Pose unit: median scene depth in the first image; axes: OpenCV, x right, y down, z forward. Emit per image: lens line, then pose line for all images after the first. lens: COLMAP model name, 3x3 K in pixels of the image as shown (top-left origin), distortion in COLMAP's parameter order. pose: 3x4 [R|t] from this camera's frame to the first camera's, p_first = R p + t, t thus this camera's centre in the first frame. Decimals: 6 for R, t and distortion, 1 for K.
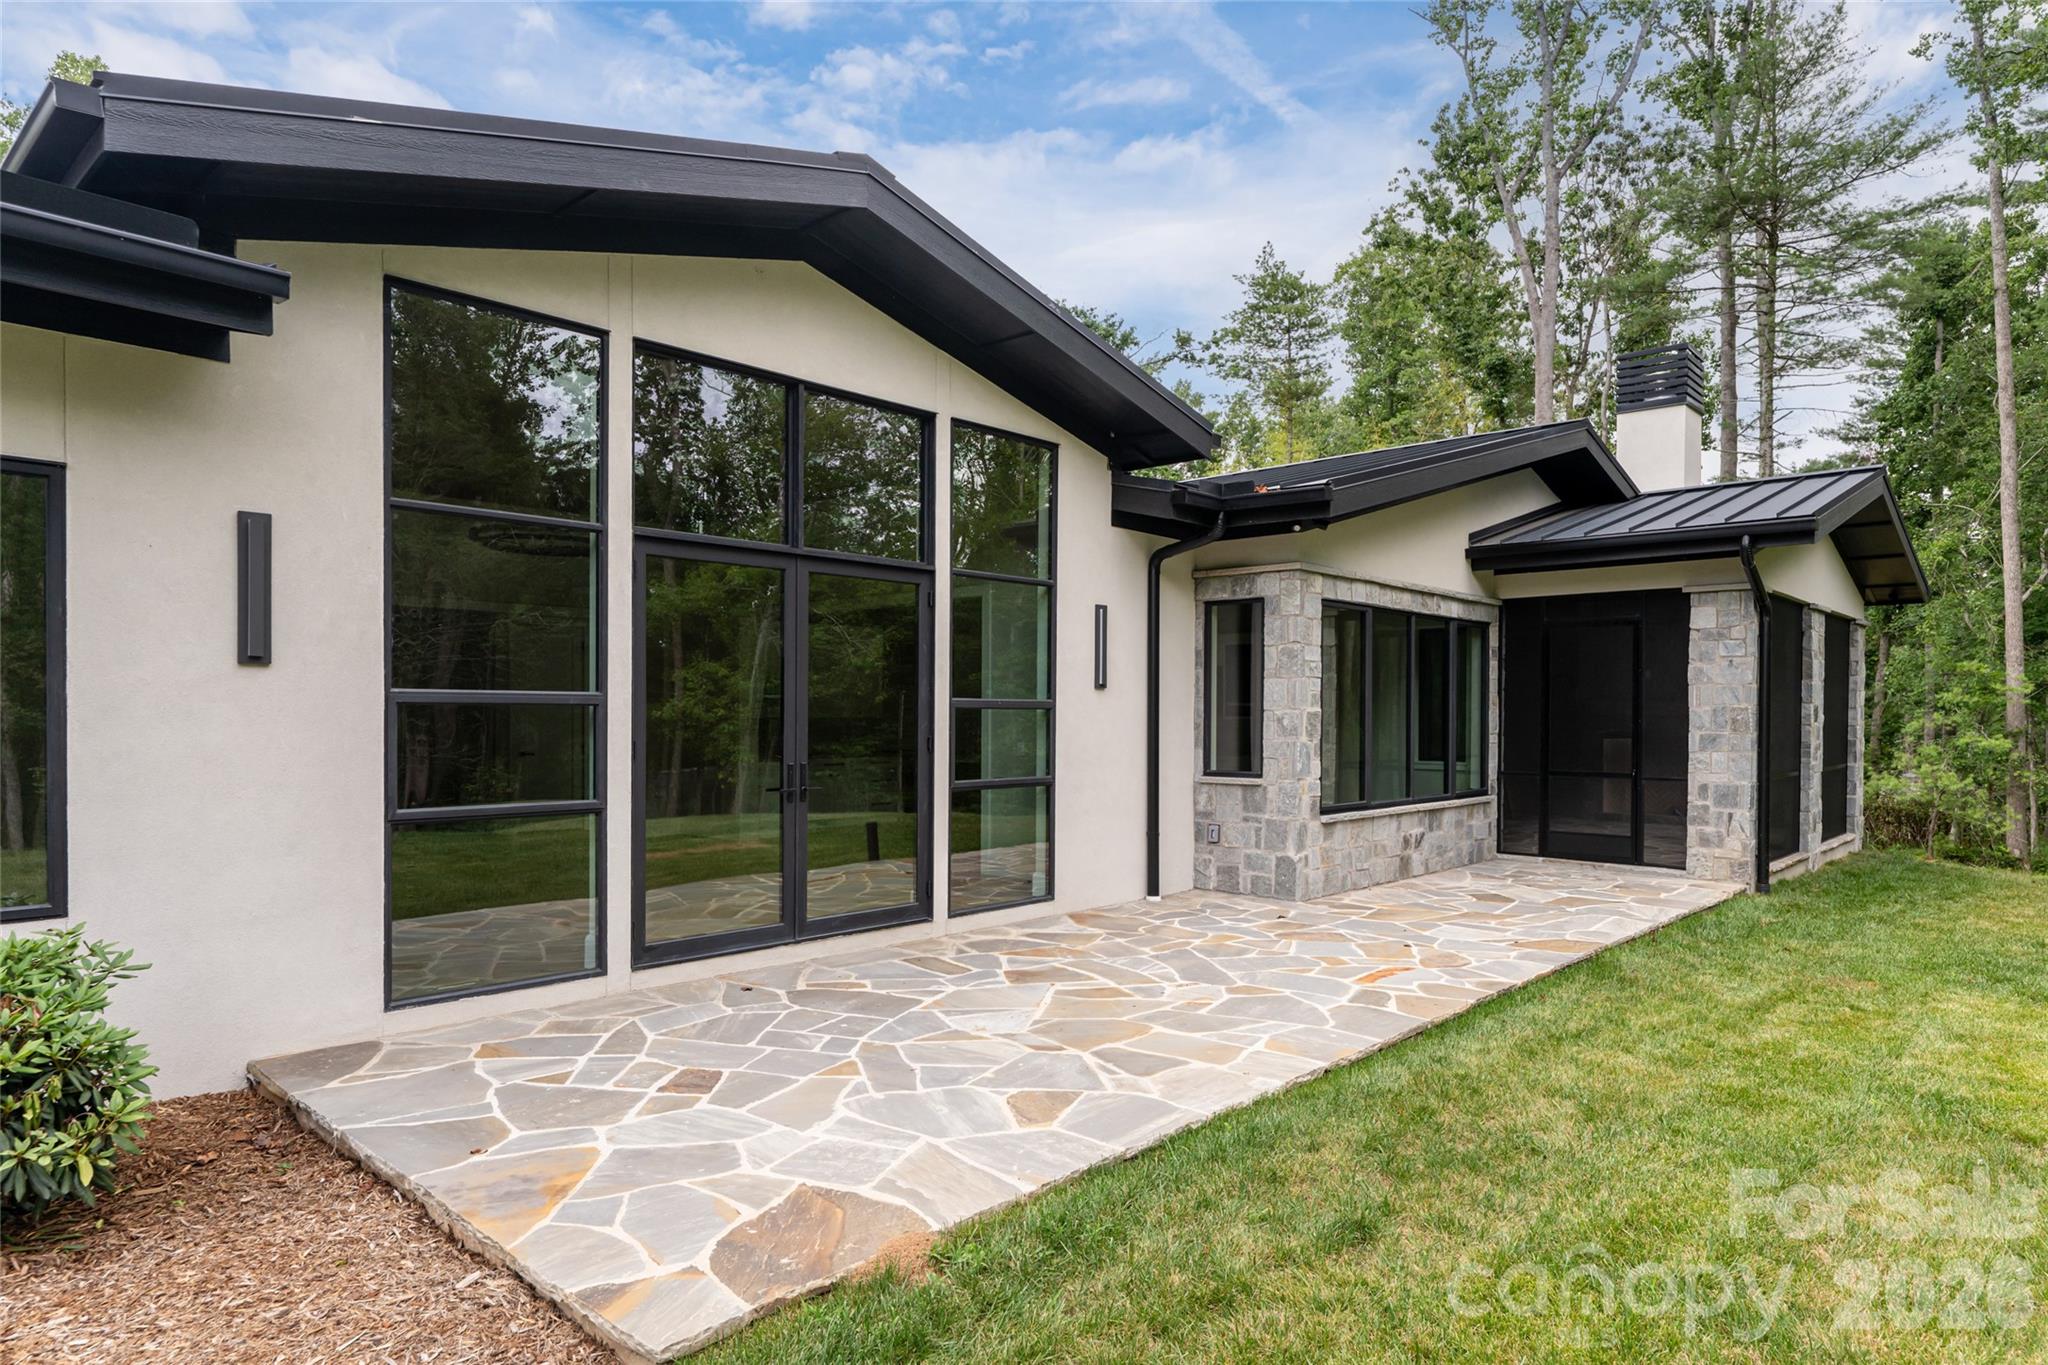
lens RADIAL K [[1202.3, 0, 1041.9], [0, 1202.3, 728.9], [0, 0, 1]] dist [-0.000311, -0.000881]
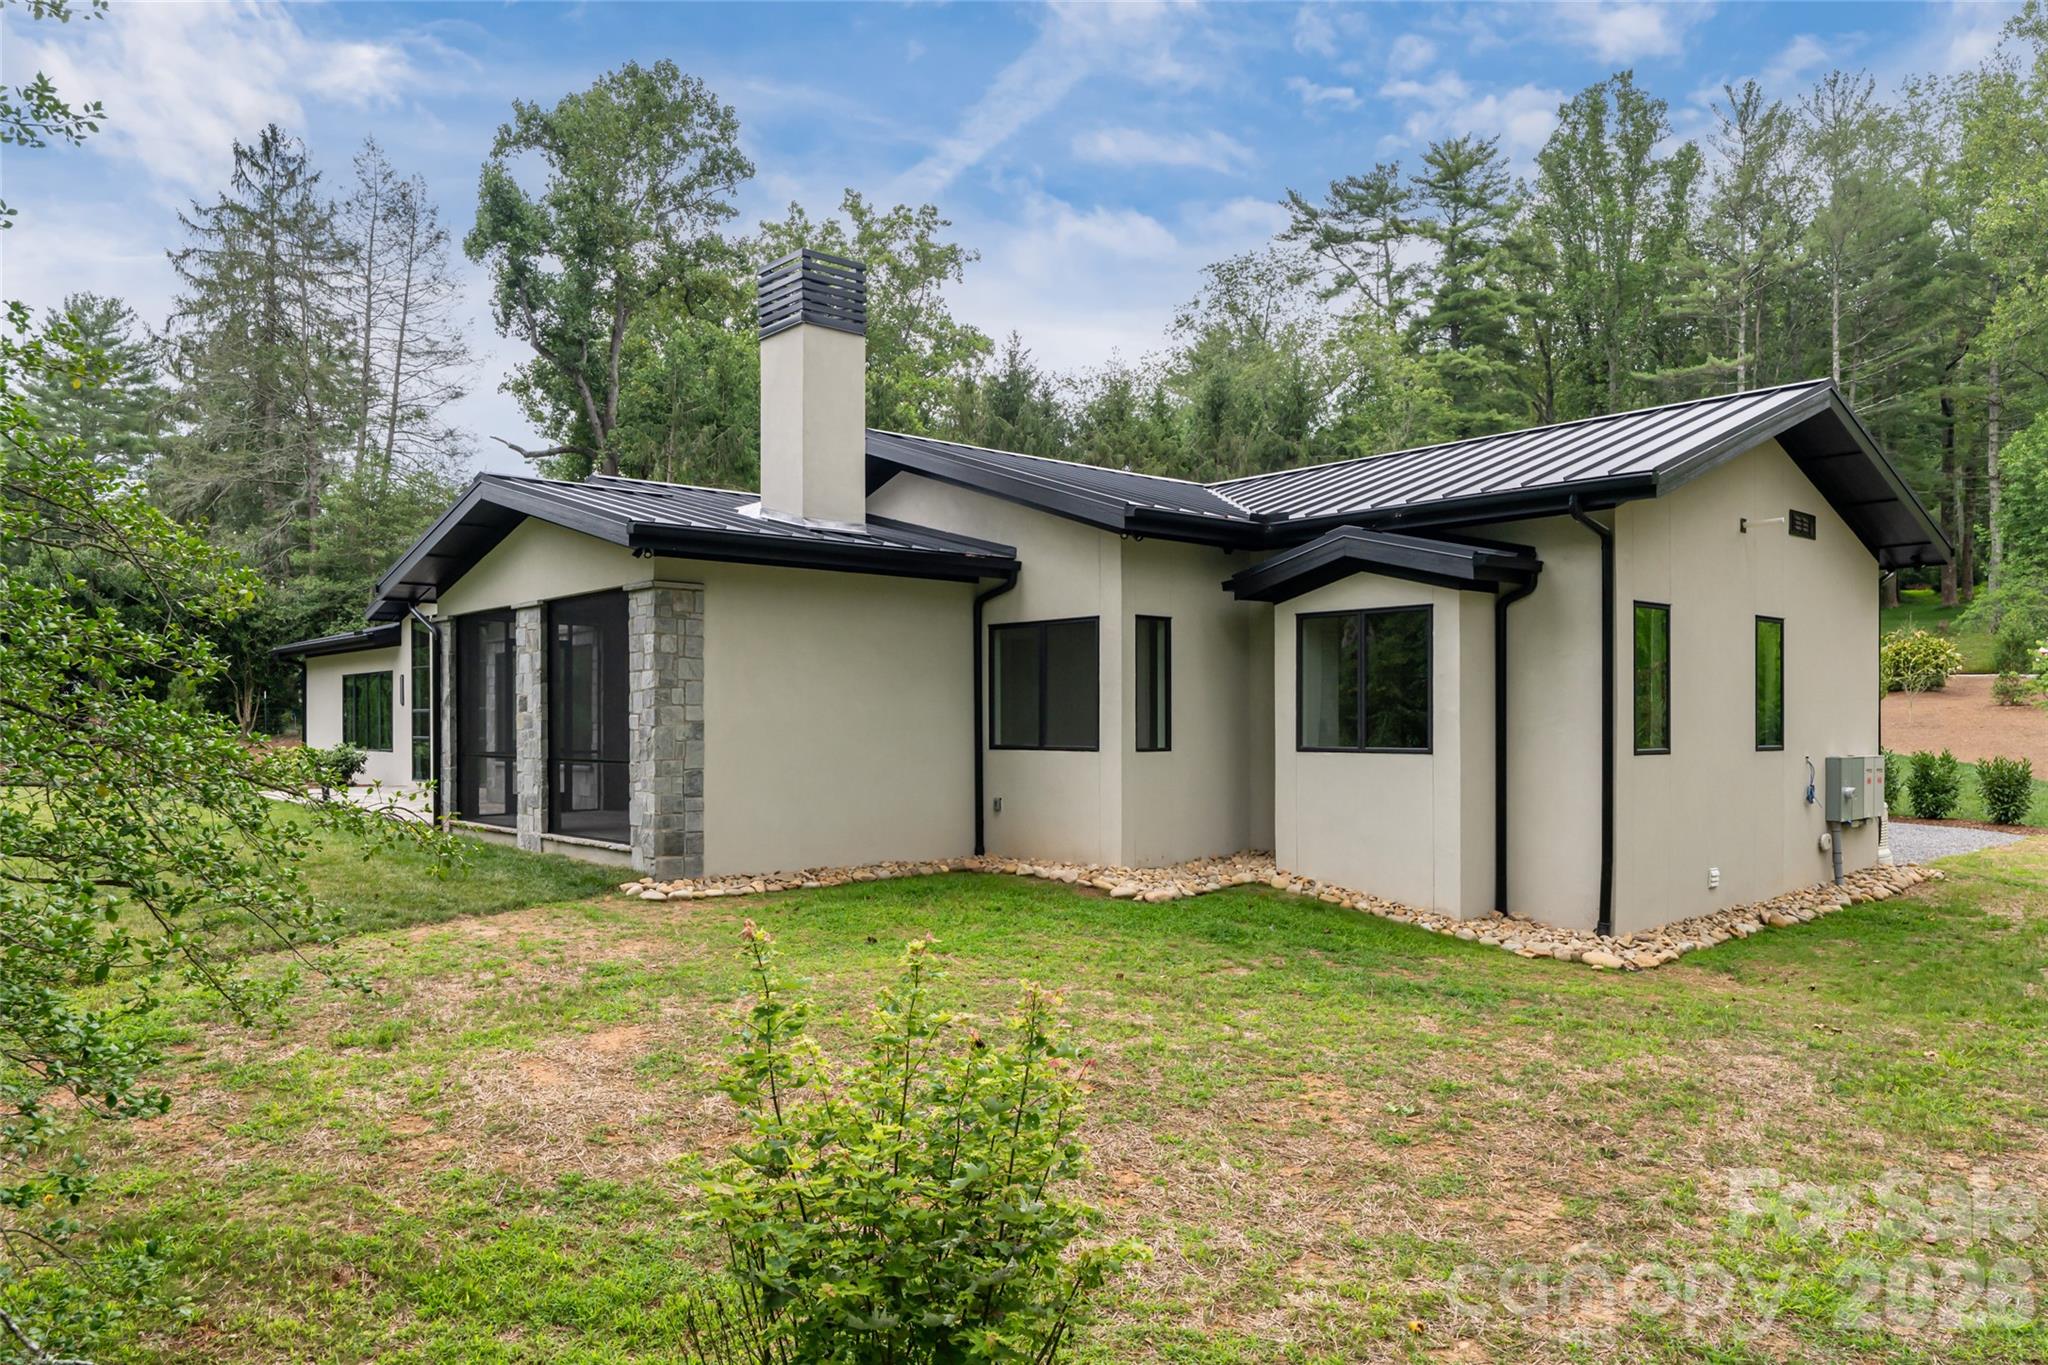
lens RADIAL K [[1193.0, 0, 972.0], [0, 1193.0, 681.2], [0, 0, 1]] dist [0.003852, 0.001084]
pose [[-0.068427, -0.009867, -0.997607, 2.193860], [0.021770, 0.999698, -0.011381, -0.015348], [0.997419, -0.022497, -0.068191, 1.919559]]
